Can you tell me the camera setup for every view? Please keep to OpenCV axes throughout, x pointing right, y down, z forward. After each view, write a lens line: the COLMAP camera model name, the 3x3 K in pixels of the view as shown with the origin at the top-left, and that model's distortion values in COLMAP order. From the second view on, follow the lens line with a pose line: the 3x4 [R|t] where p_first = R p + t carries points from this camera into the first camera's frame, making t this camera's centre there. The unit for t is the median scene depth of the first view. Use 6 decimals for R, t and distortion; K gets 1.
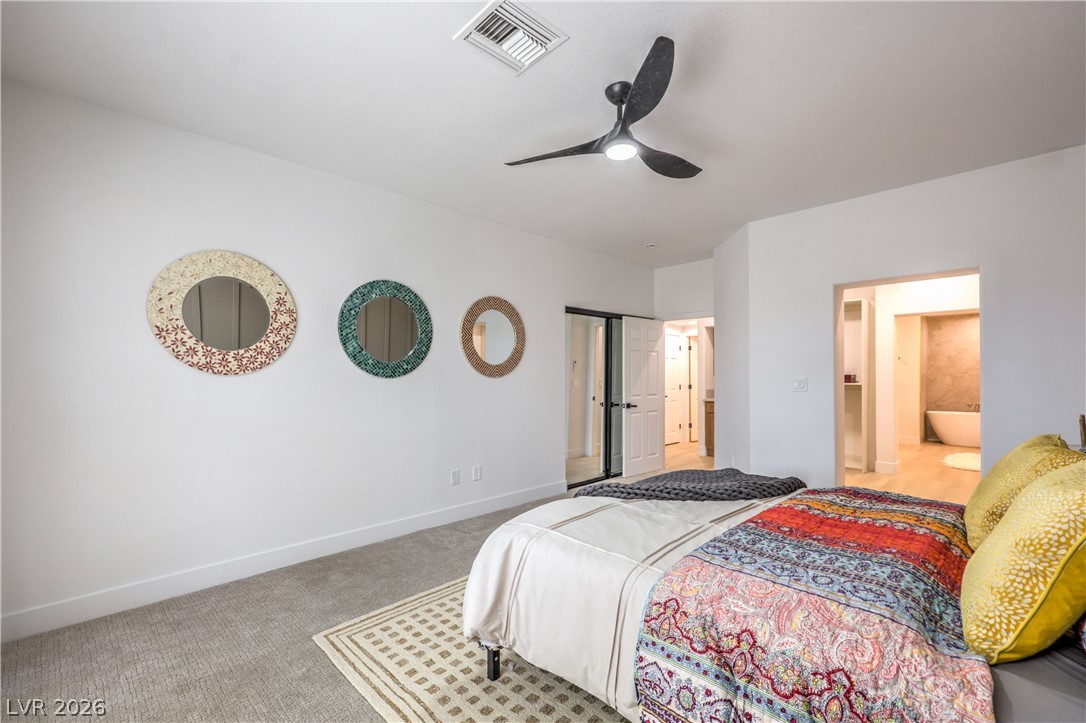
lens RADIAL K [[466.7, 0, 546.1], [0, 466.7, 376.8], [0, 0, 1]] dist [-0.000066, -0.000029]
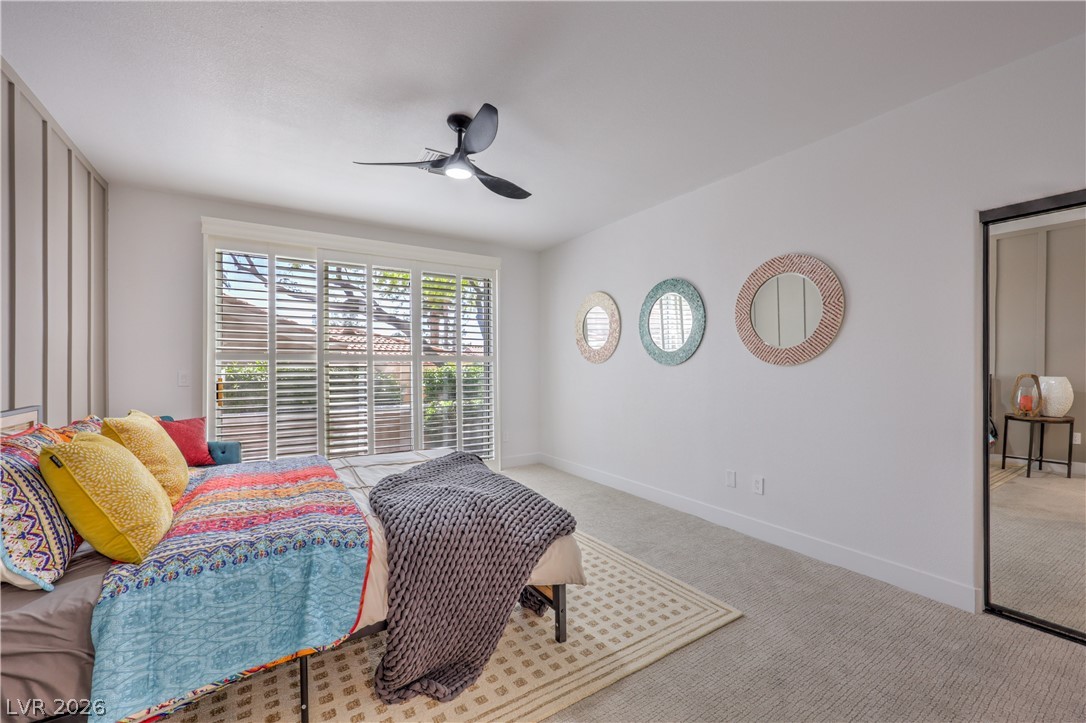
lens RADIAL K [[449.9, 0, 549.7], [0, 449.9, 370.7], [0, 0, 1]] dist [0.000263, -0.000065]
pose [[-0.204847, 0.014744, -0.978683, 0.802206], [-0.002198, 0.999877, 0.015523, -0.001079], [0.978792, 0.005331, -0.204790, 0.954962]]
